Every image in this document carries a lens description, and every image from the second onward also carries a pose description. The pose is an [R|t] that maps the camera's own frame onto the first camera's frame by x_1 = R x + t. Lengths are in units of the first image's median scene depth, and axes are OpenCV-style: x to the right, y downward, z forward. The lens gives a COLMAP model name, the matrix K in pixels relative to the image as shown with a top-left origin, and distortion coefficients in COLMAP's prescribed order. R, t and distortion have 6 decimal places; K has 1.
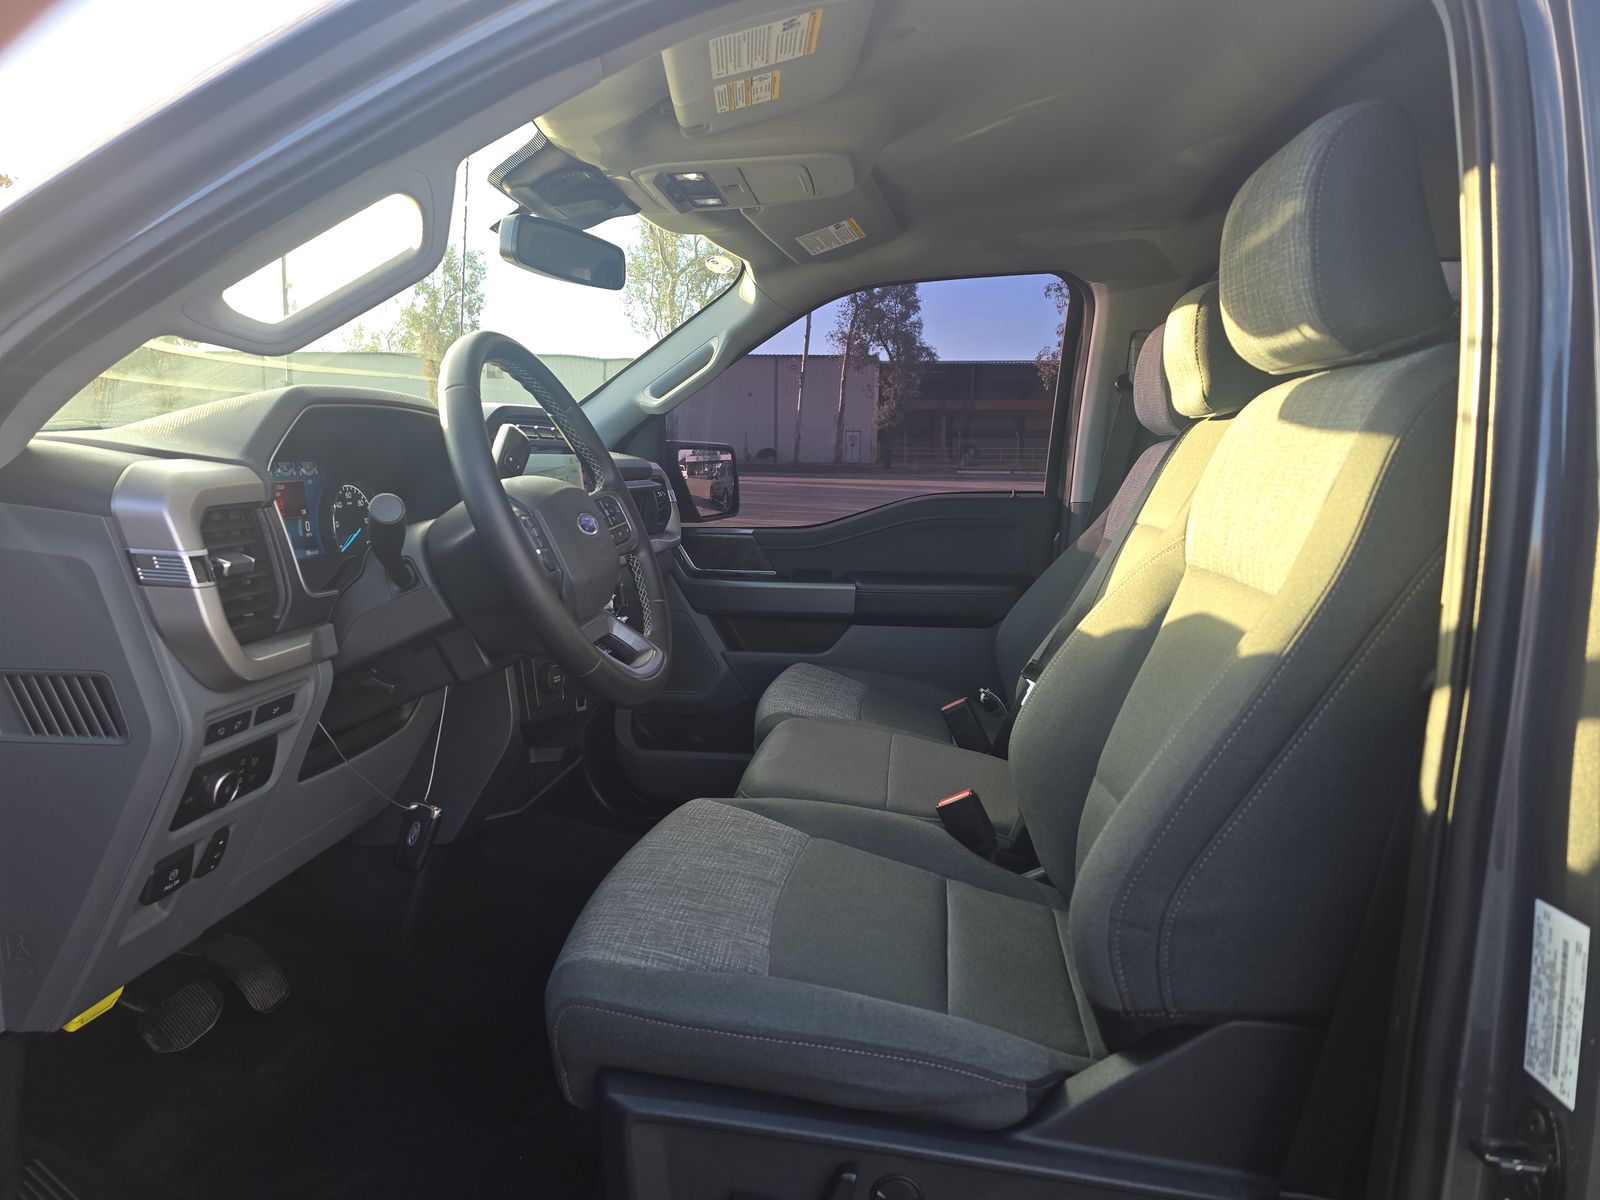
lens RADIAL K [[1089.0, 0, 788.7], [0, 1089.0, 599.1], [0, 0, 1]] dist [0.026951, -0.033329]
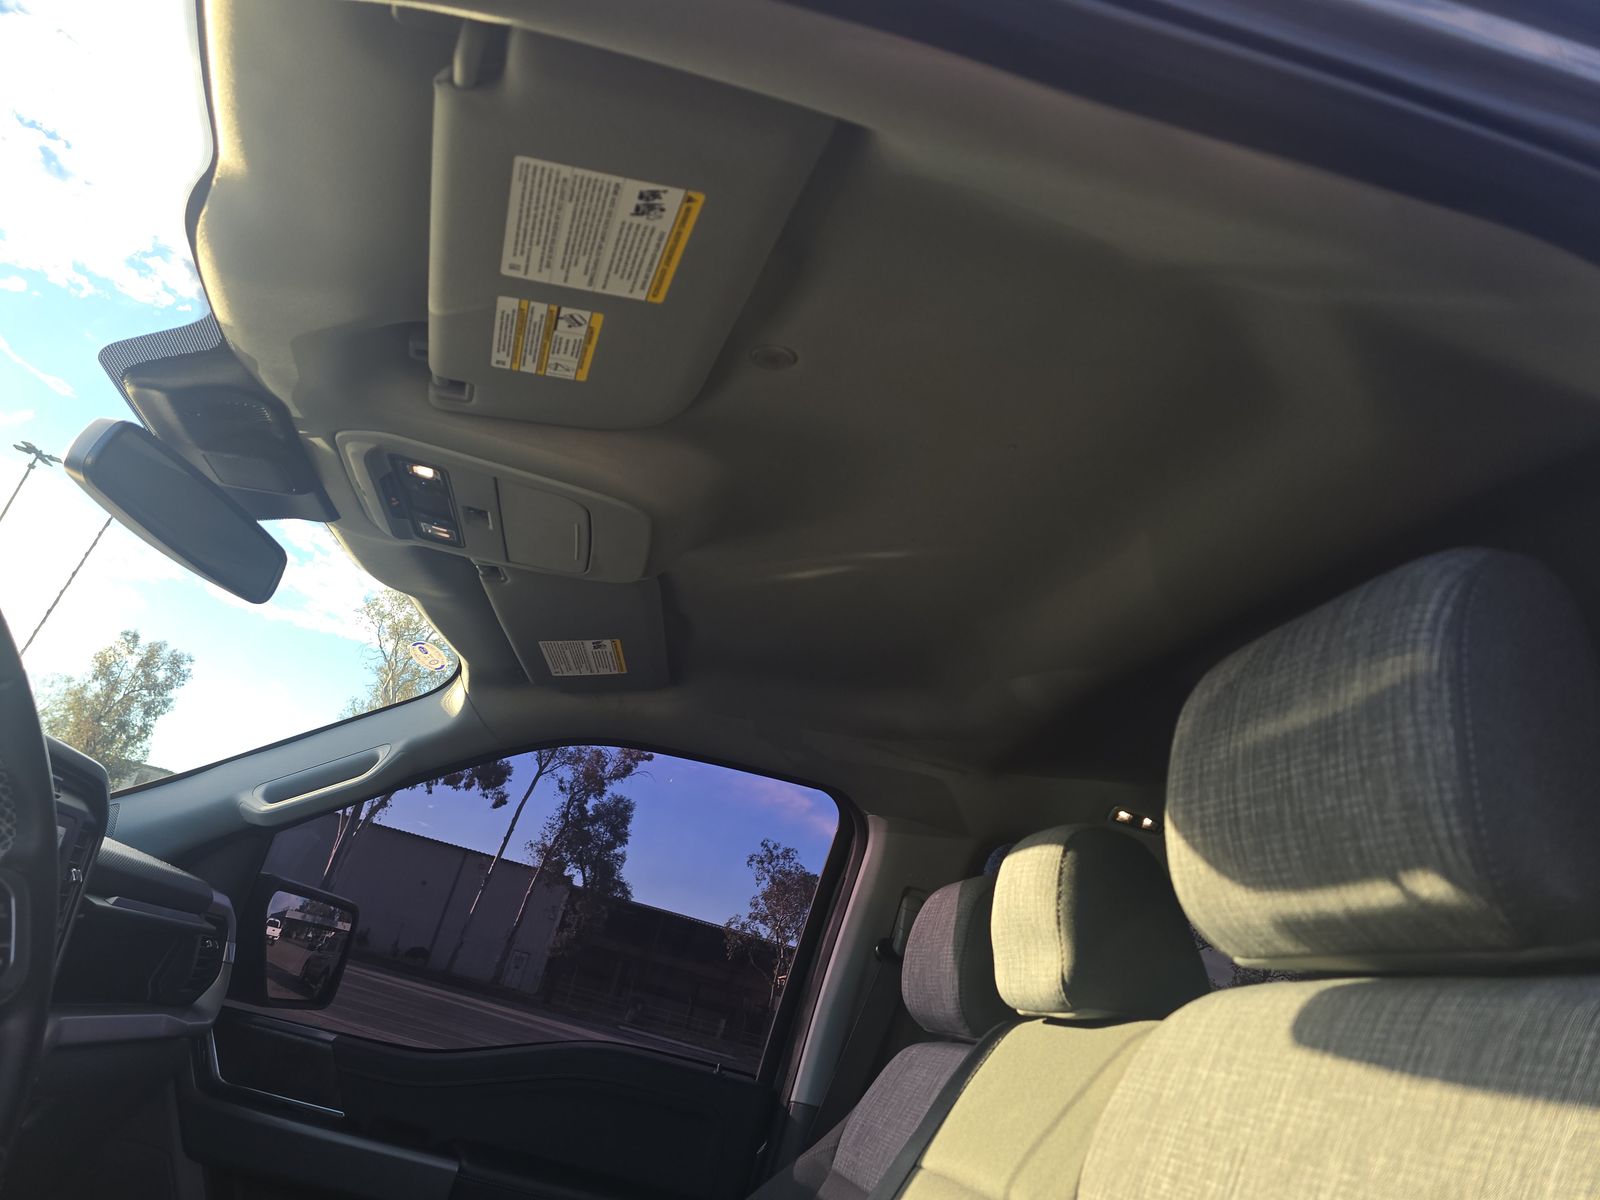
lens RADIAL K [[1086.3, 0, 796.6], [0, 1086.3, 585.5], [0, 0, 1]] dist [0.071030, -0.077754]
pose [[0.929173, 0.317147, 0.189883, 0.016677], [-0.187906, 0.847621, -0.496215, -0.020143], [-0.318322, 0.425389, 0.847181, 0.285923]]
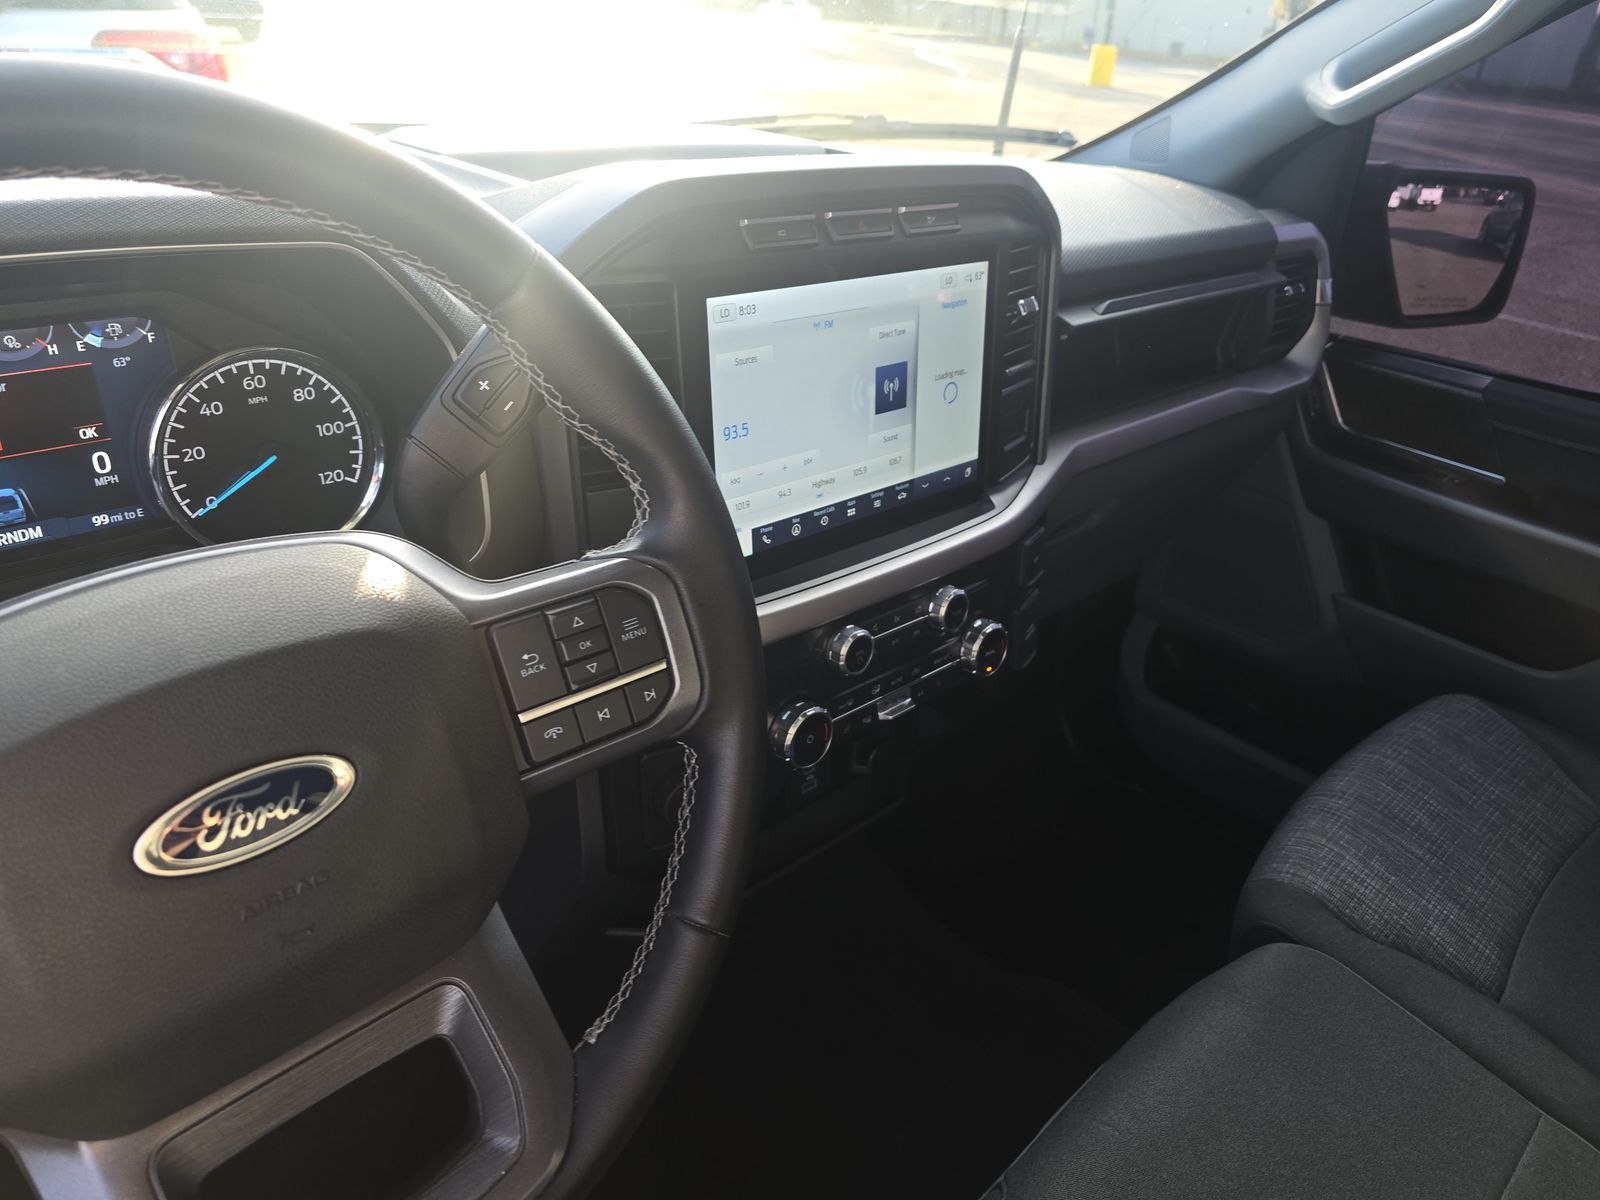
lens RADIAL K [[1089.0, 0, 788.7], [0, 1089.0, 599.1], [0, 0, 1]] dist [0.026951, -0.033329]
pose [[0.762858, 0.342181, -0.548597, 0.039810], [-0.142498, 0.916594, 0.373562, -0.147215], [0.630667, -0.206801, 0.747992, 0.525546]]
